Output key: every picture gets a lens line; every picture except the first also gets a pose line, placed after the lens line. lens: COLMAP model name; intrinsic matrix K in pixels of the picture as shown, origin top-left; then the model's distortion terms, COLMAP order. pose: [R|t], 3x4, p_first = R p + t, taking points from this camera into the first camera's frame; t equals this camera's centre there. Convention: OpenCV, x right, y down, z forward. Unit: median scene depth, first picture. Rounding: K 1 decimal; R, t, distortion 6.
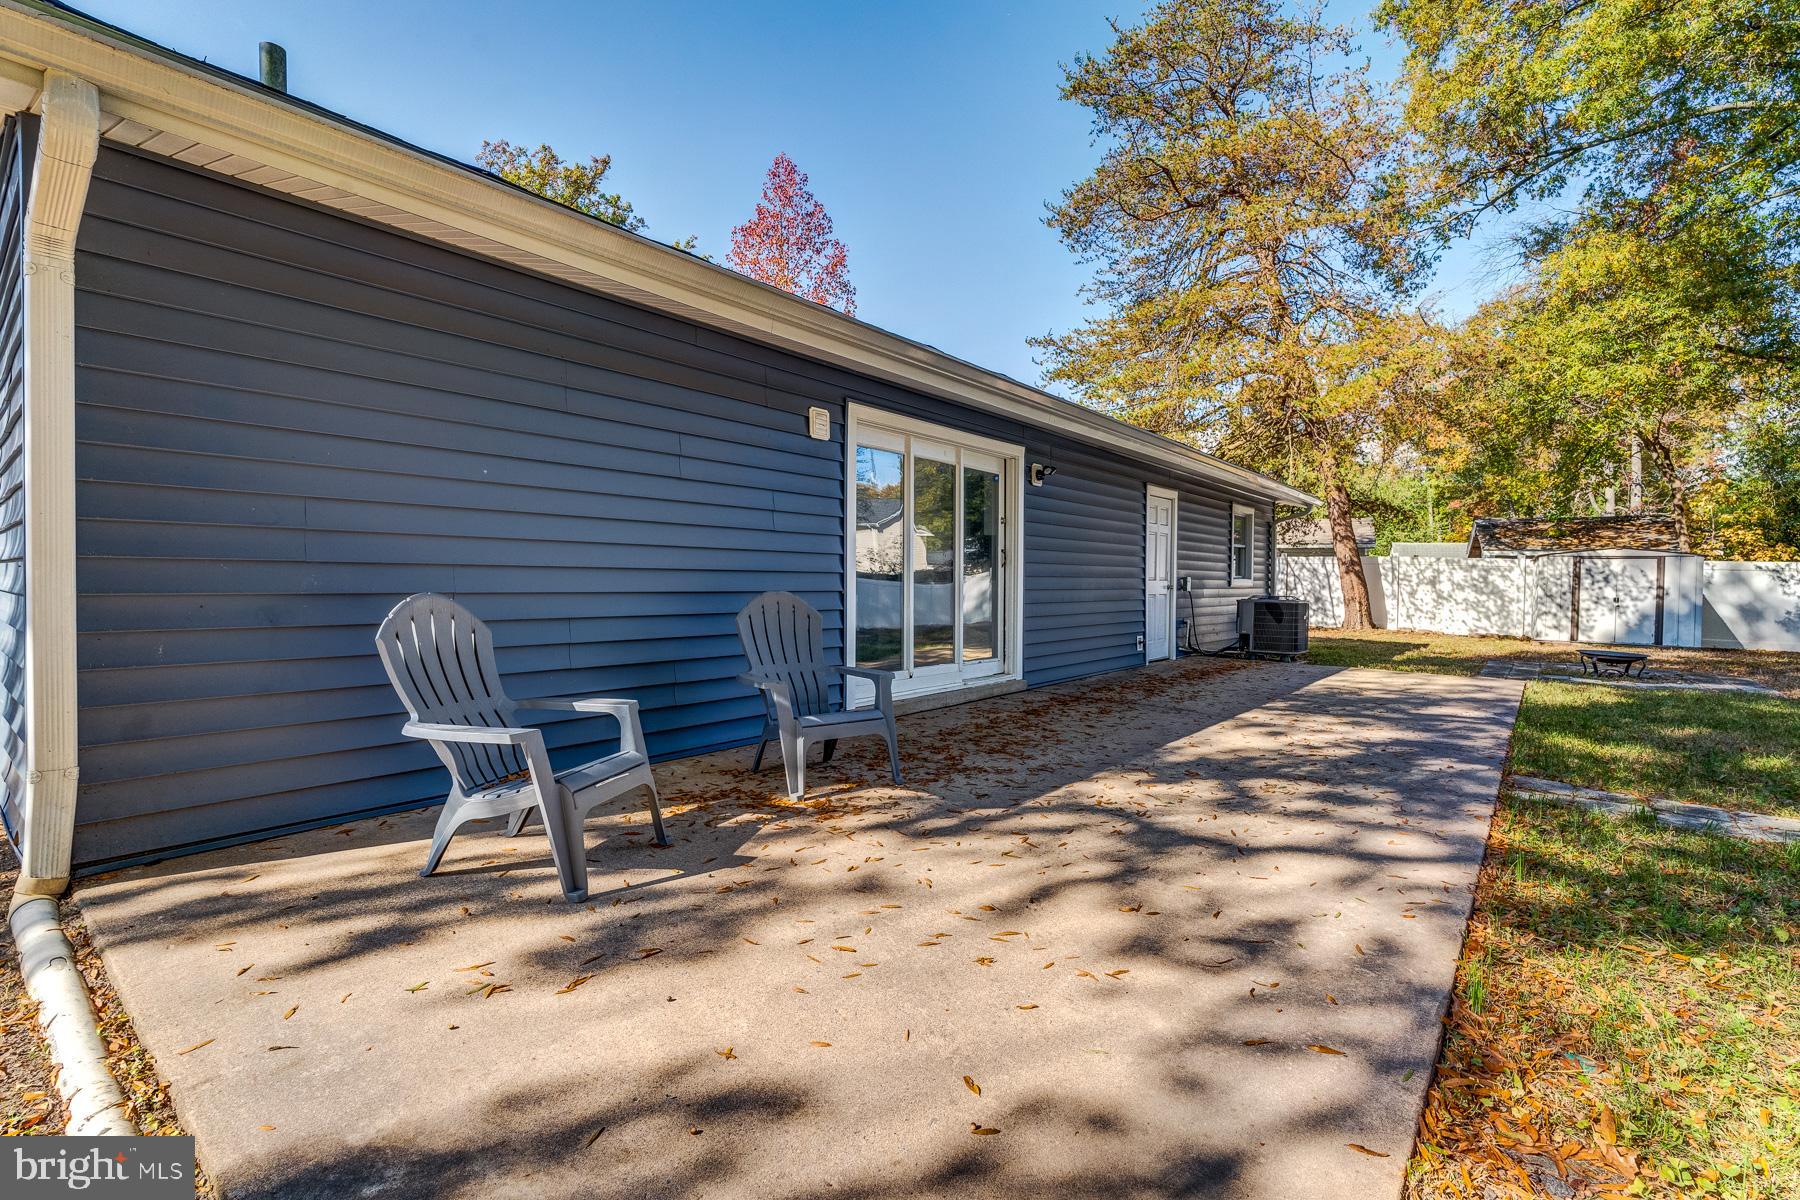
lens RADIAL K [[804.7, 0, 910.1], [0, 804.7, 584.8], [0, 0, 1]] dist [0.001068, 0.001113]
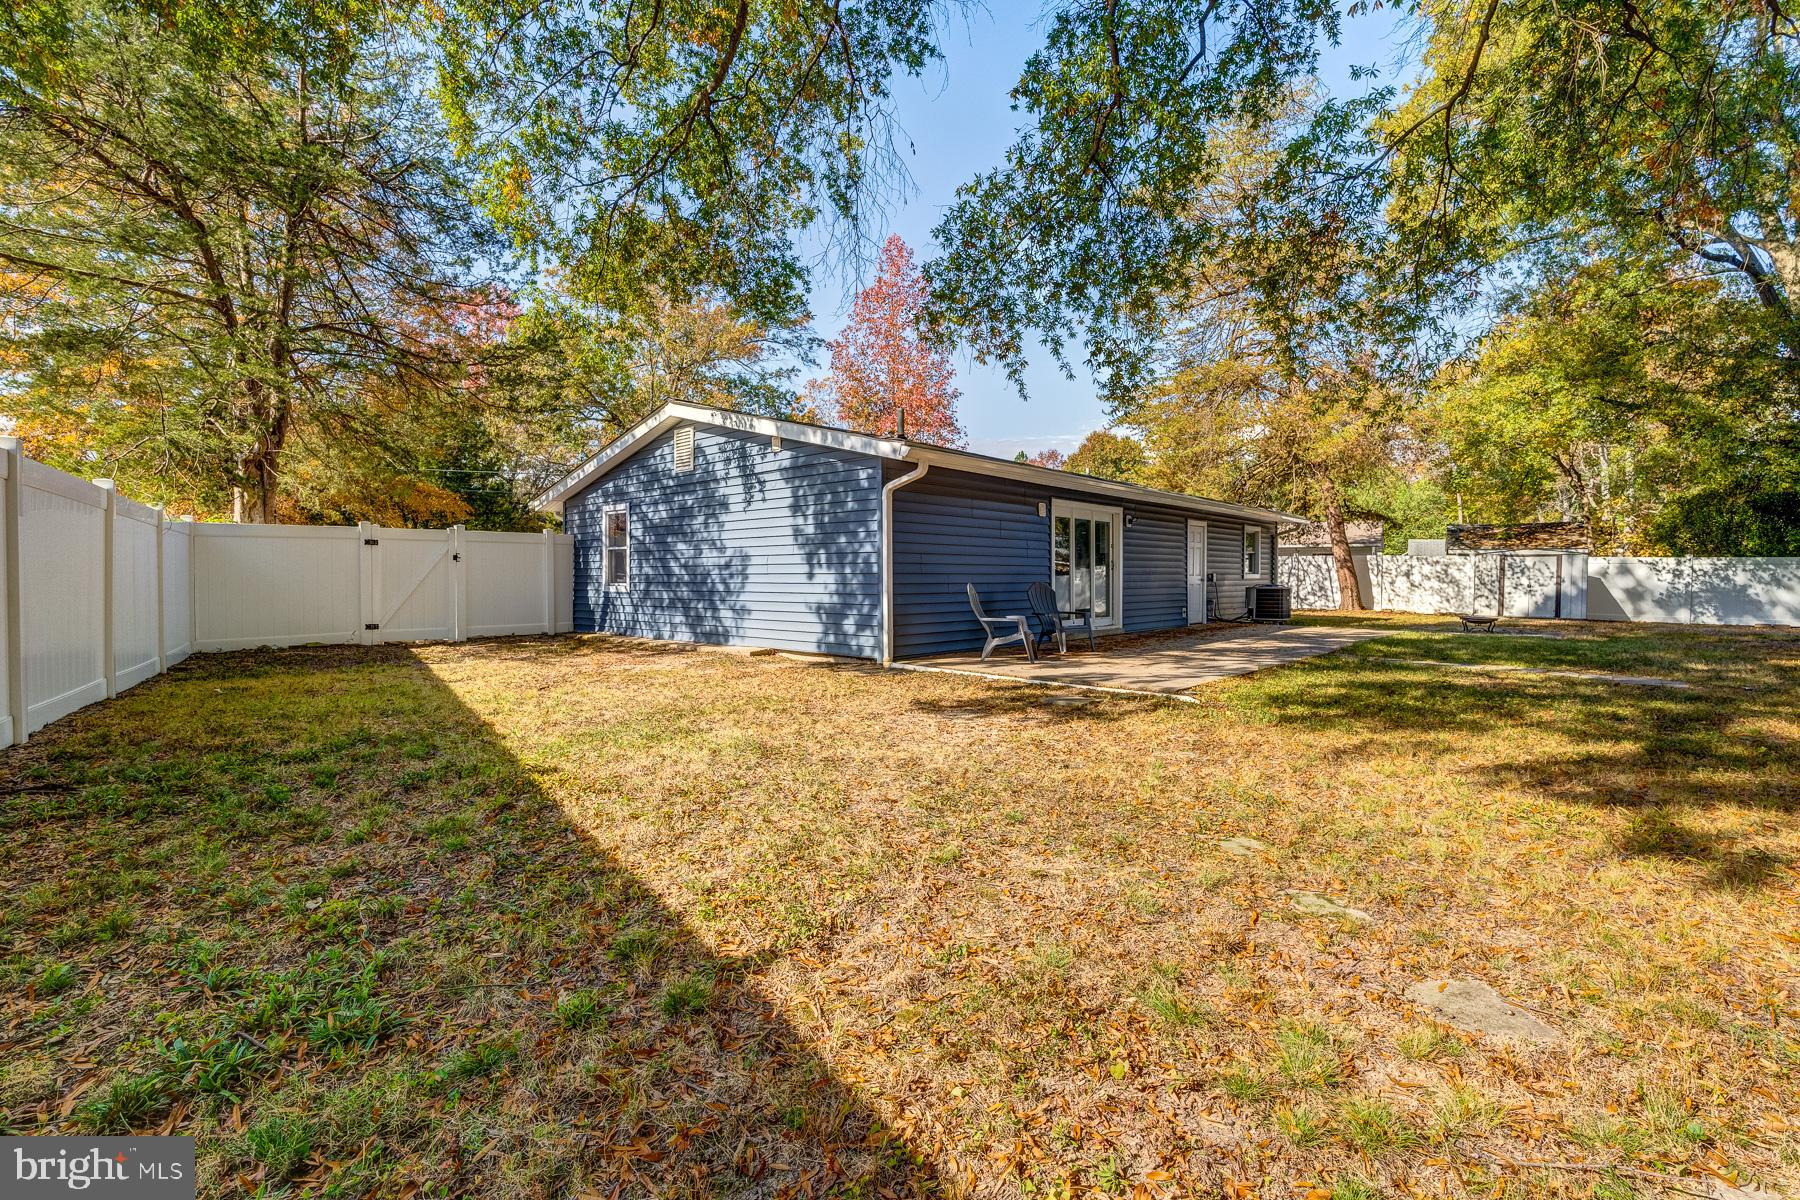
lens RADIAL K [[804.7, 0, 910.1], [0, 804.7, 584.8], [0, 0, 1]] dist [0.001068, 0.001113]
pose [[0.998761, -0.009297, -0.048895, -0.125878], [0.009528, 0.999944, 0.004499, 0.000142], [0.048850, -0.004959, 0.998794, -0.437160]]
